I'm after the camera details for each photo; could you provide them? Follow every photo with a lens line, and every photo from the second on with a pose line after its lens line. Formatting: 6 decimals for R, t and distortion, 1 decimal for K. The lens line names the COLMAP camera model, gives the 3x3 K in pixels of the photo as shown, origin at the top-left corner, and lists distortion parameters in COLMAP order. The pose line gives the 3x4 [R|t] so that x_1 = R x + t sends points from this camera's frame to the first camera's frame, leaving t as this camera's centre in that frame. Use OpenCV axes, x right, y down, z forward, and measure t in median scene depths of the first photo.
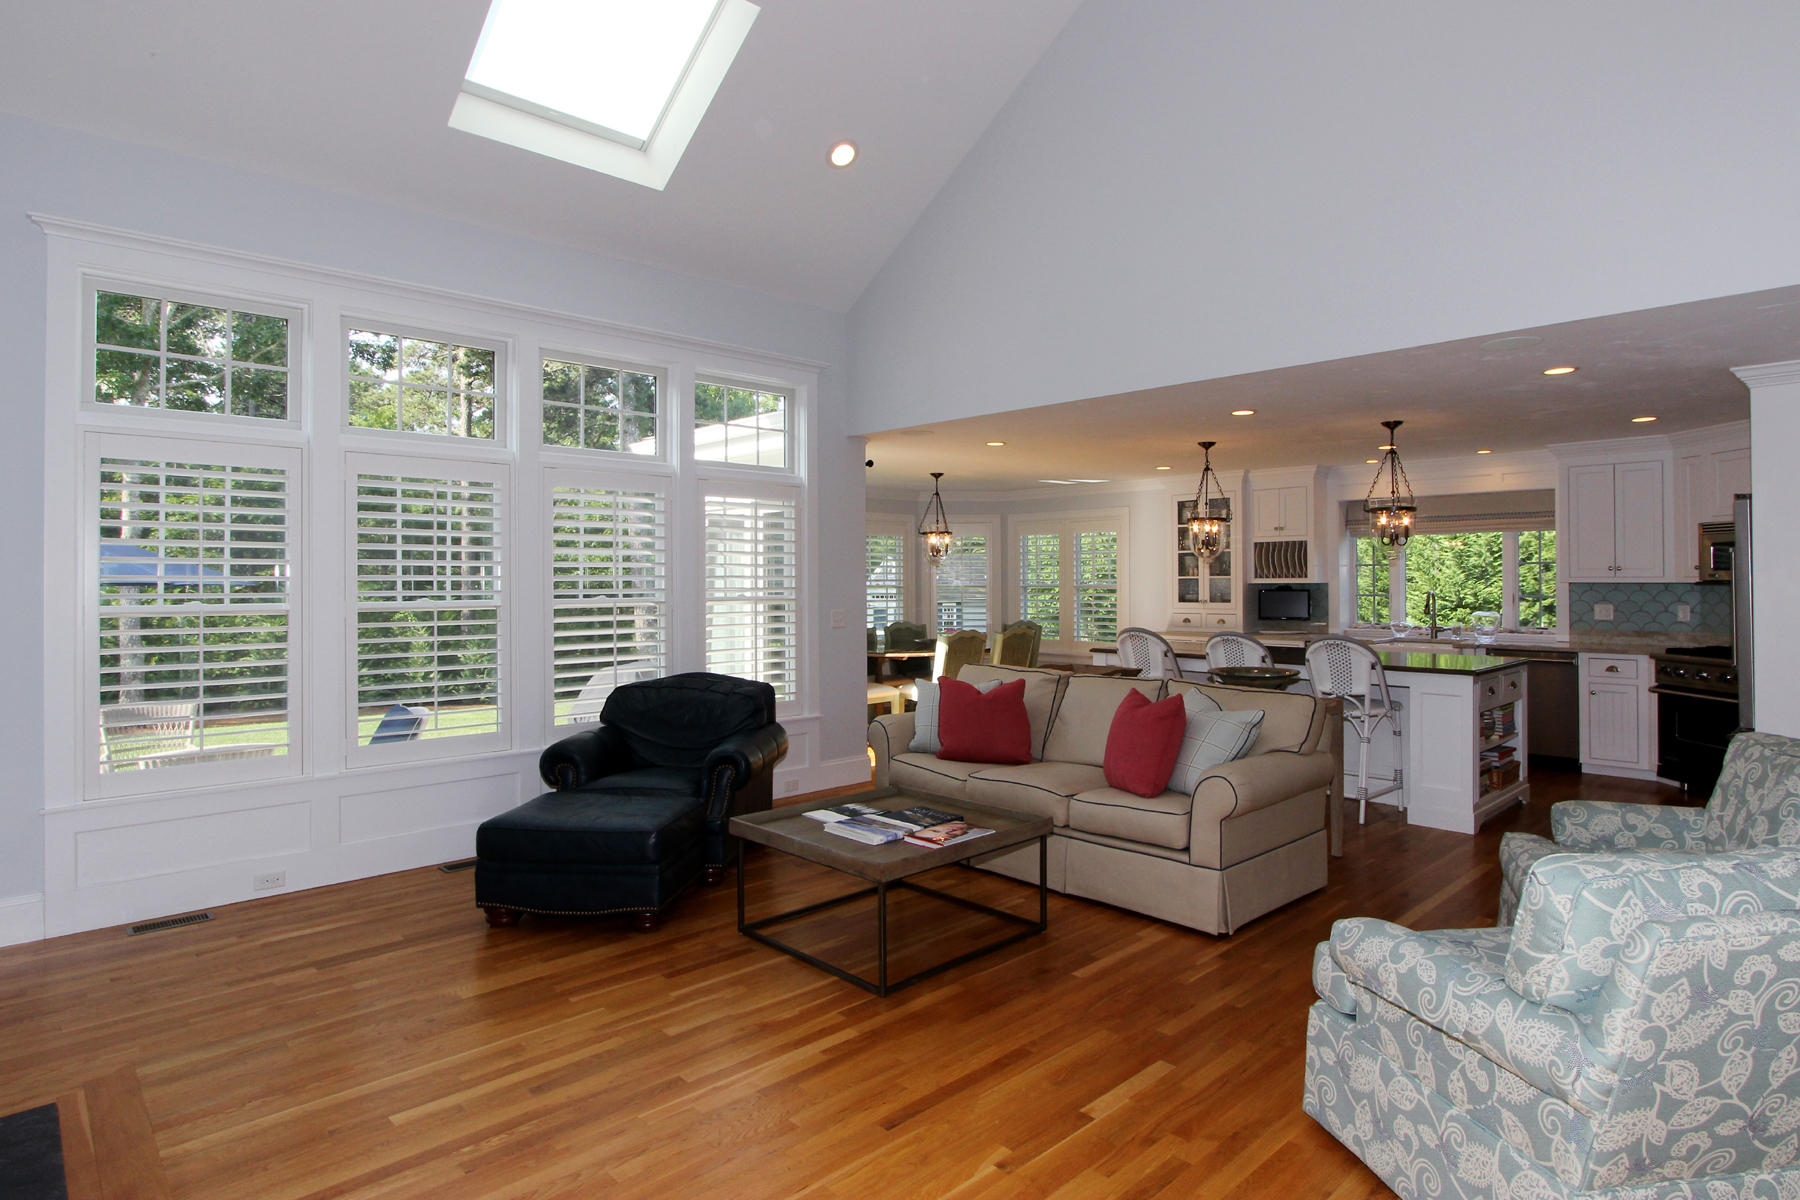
lens RADIAL K [[953.7, 0, 956.0], [0, 953.7, 576.8], [0, 0, 1]] dist [-0.003793, -0.001218]
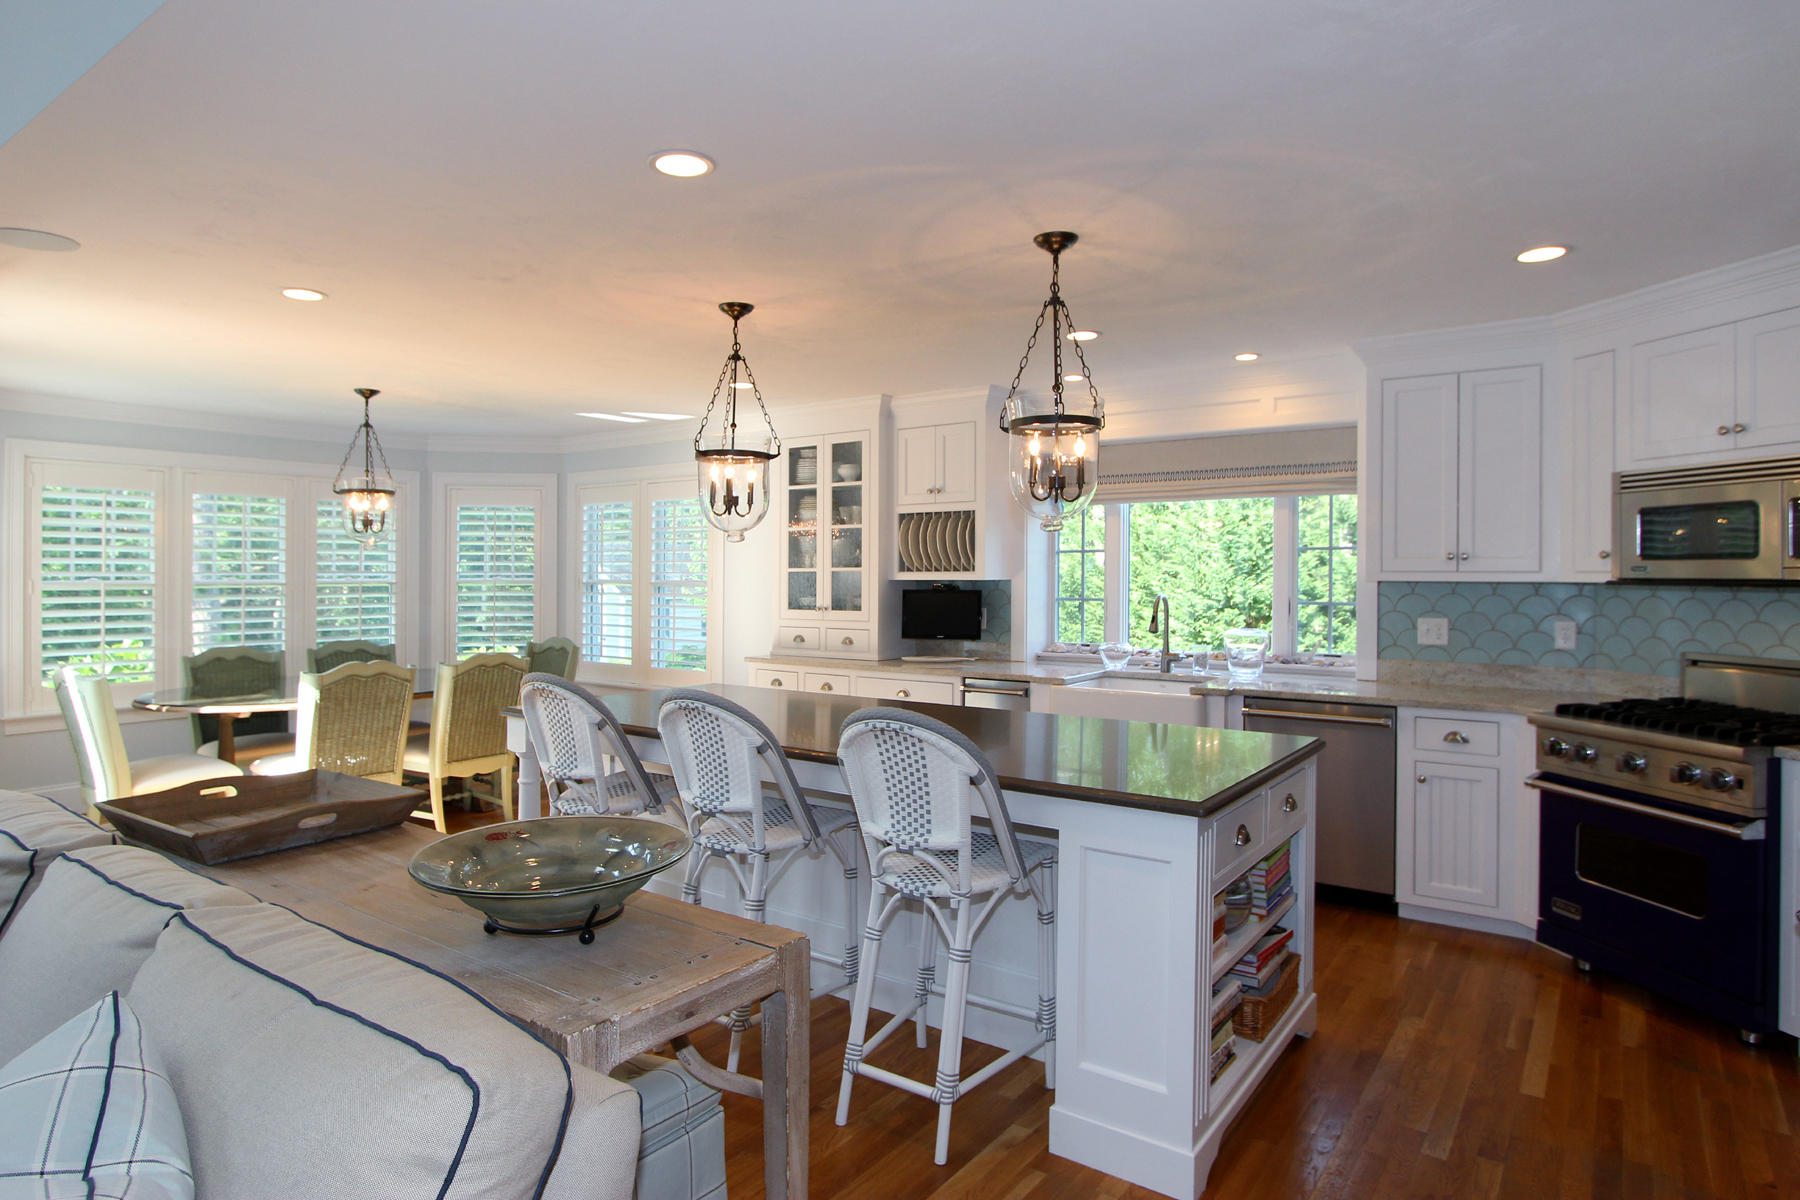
lens RADIAL K [[1017.7, 0, 853.3], [0, 1017.7, 599.5], [0, 0, 1]] dist [-0.023147, 0.000826]
pose [[0.991962, 0.000700, 0.126536, 0.238563], [-0.004300, 0.999594, 0.028182, 0.001427], [-0.126465, -0.028500, 0.991562, 0.413692]]
